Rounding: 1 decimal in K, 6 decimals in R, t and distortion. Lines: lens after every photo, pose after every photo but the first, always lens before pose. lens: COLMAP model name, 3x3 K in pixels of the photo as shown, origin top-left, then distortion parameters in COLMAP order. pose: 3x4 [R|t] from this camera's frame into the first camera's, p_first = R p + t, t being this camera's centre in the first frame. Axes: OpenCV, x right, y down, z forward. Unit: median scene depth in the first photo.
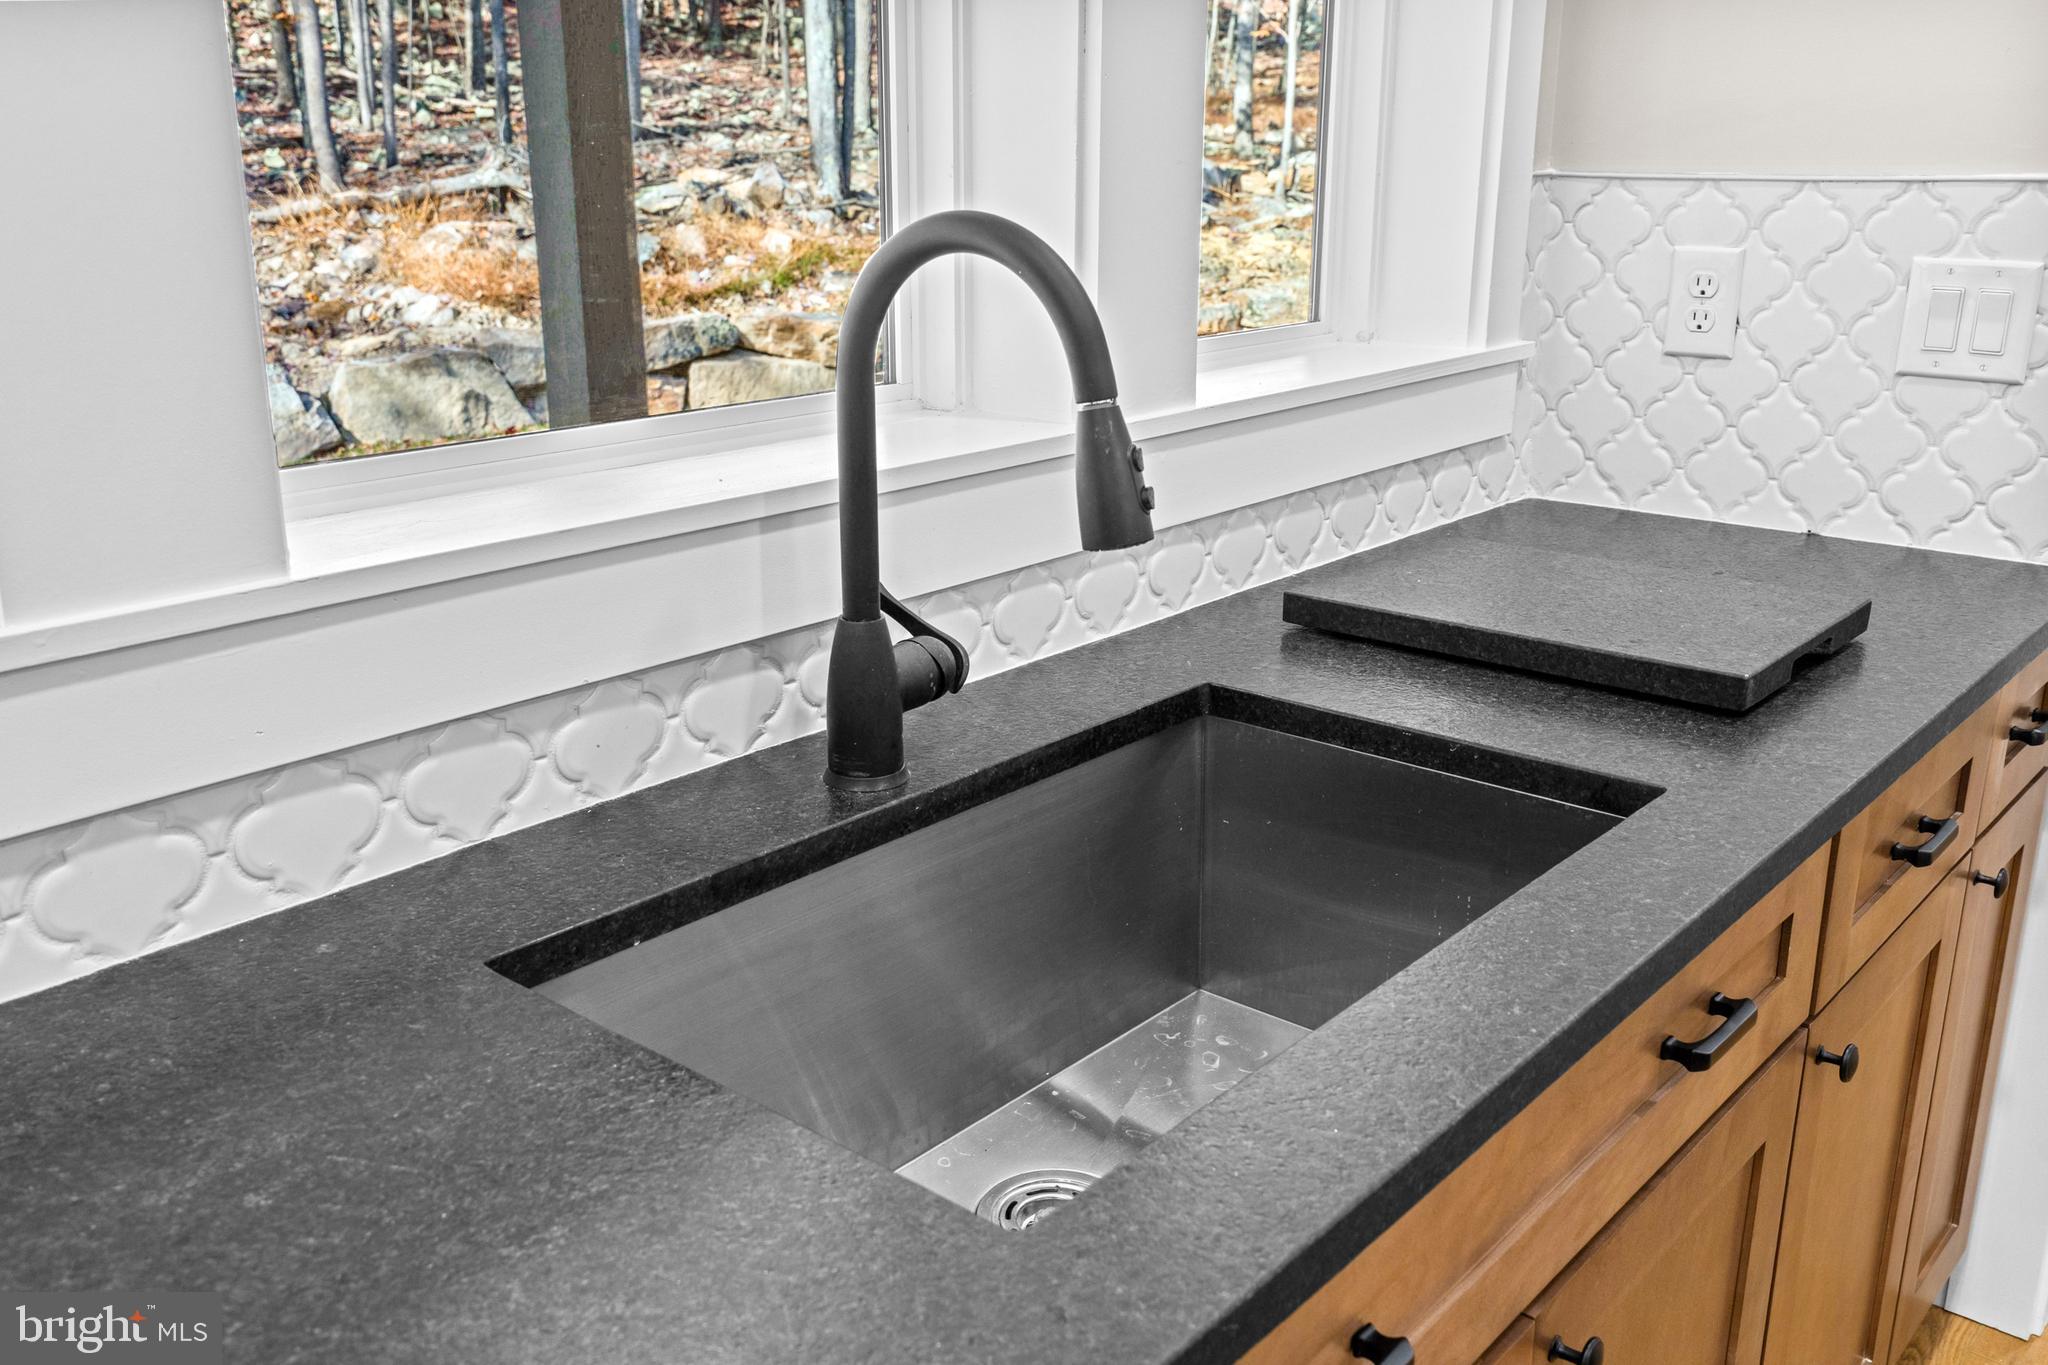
lens RADIAL K [[1797.8, 0, 1013.0], [0, 1797.8, 682.7], [0, 0, 1]] dist [0.001615, 0.013958]
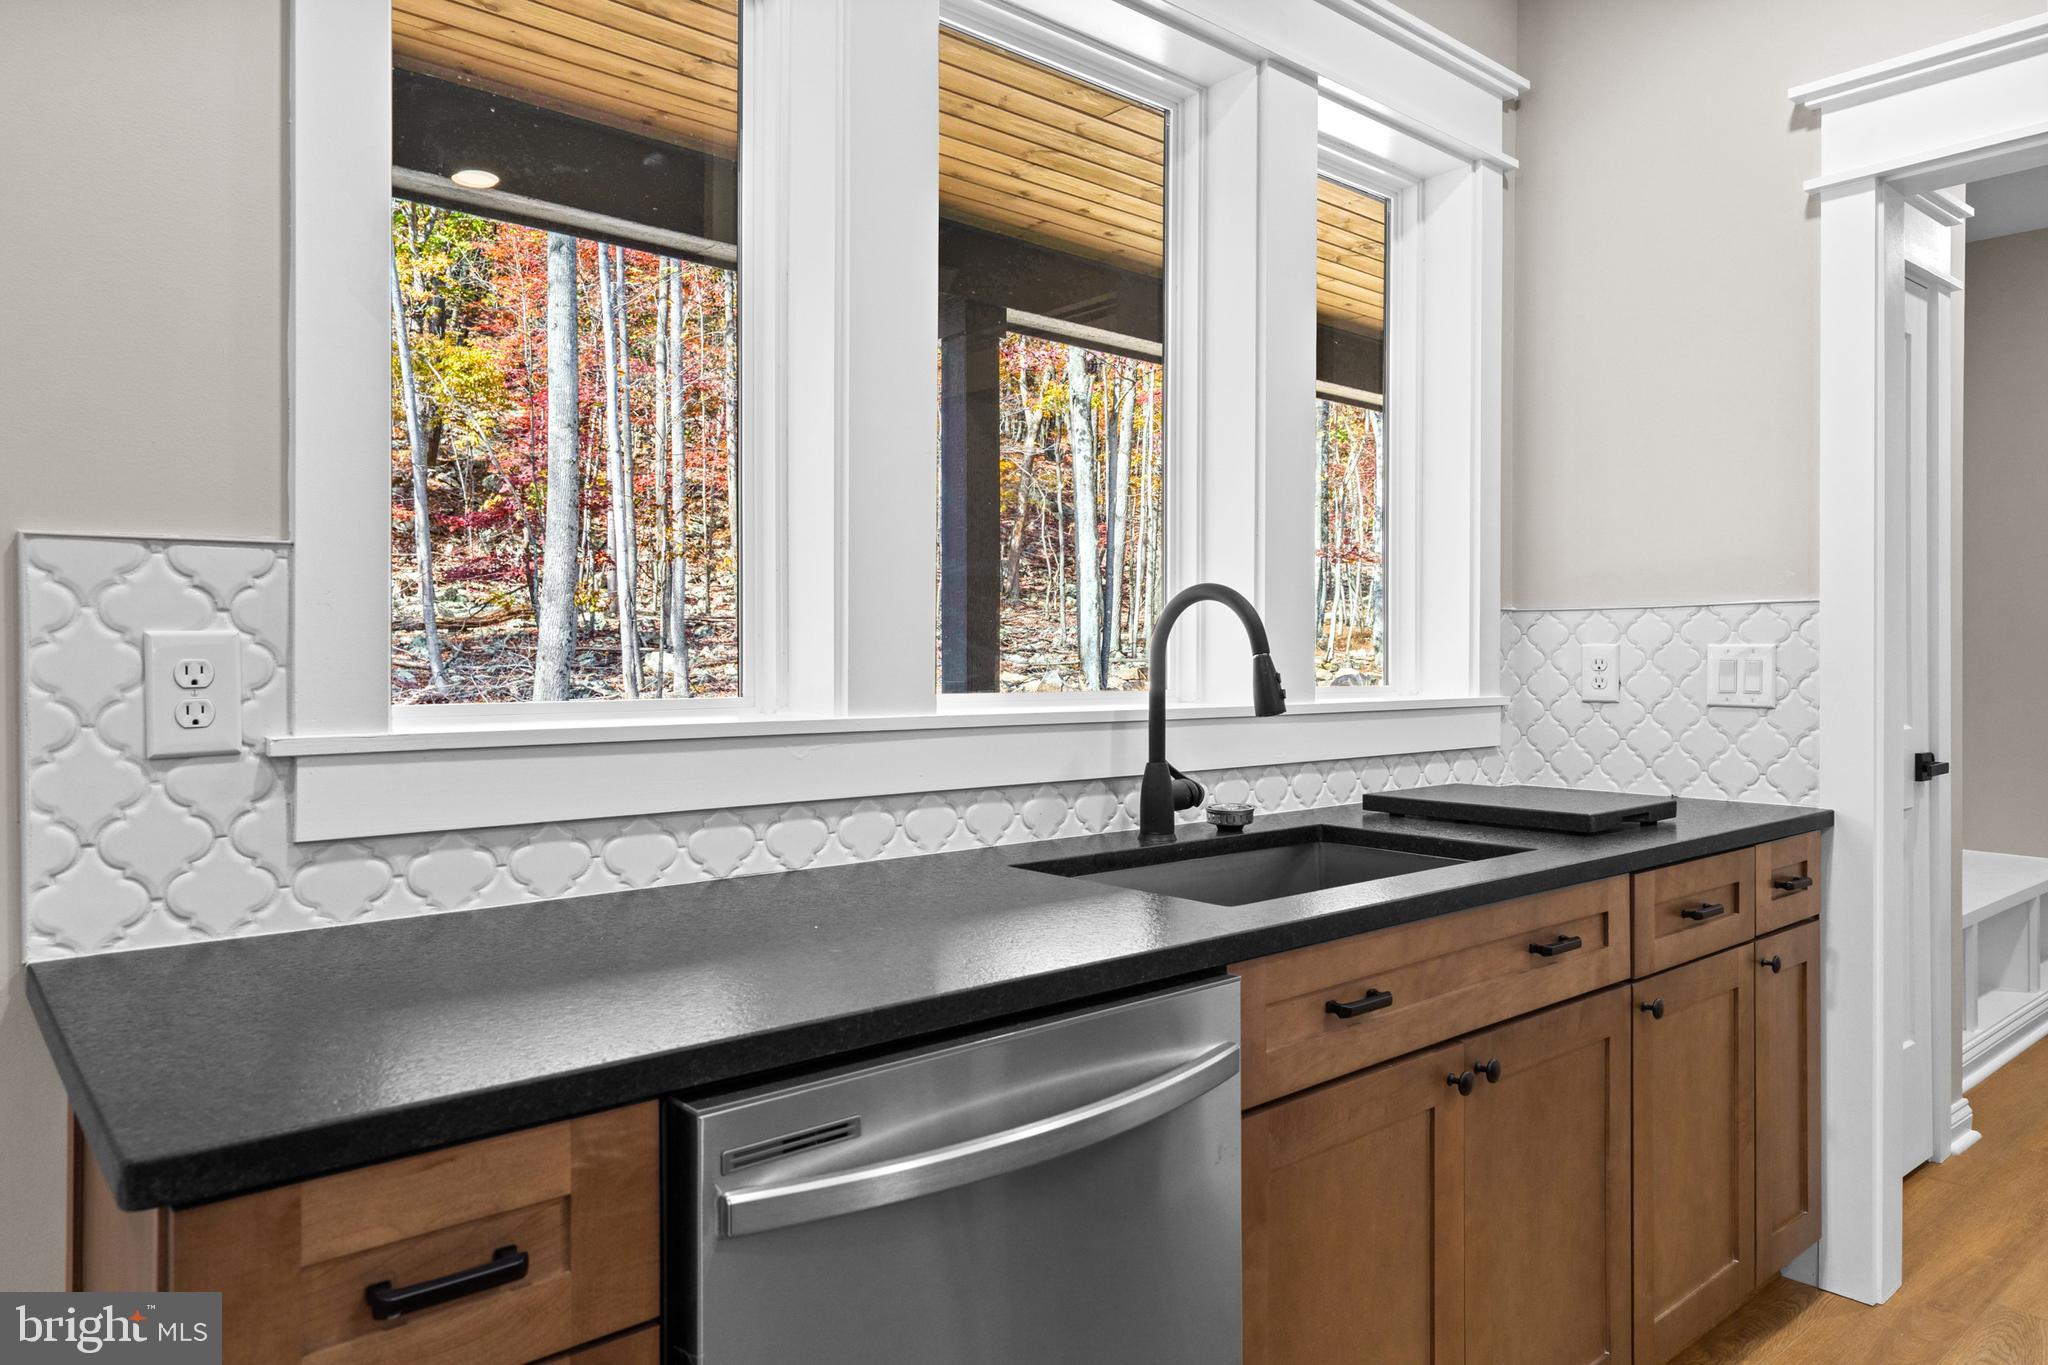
lens RADIAL K [[1323.9, 0, 1028.0], [0, 1323.9, 672.2], [0, 0, 1]] dist [0.014919, 0.004042]
pose [[0.990012, 0.002226, -0.140968, -0.007074], [-0.042371, 0.958350, -0.282437, 0.211877], [0.134468, 0.285588, 0.948872, -0.401296]]
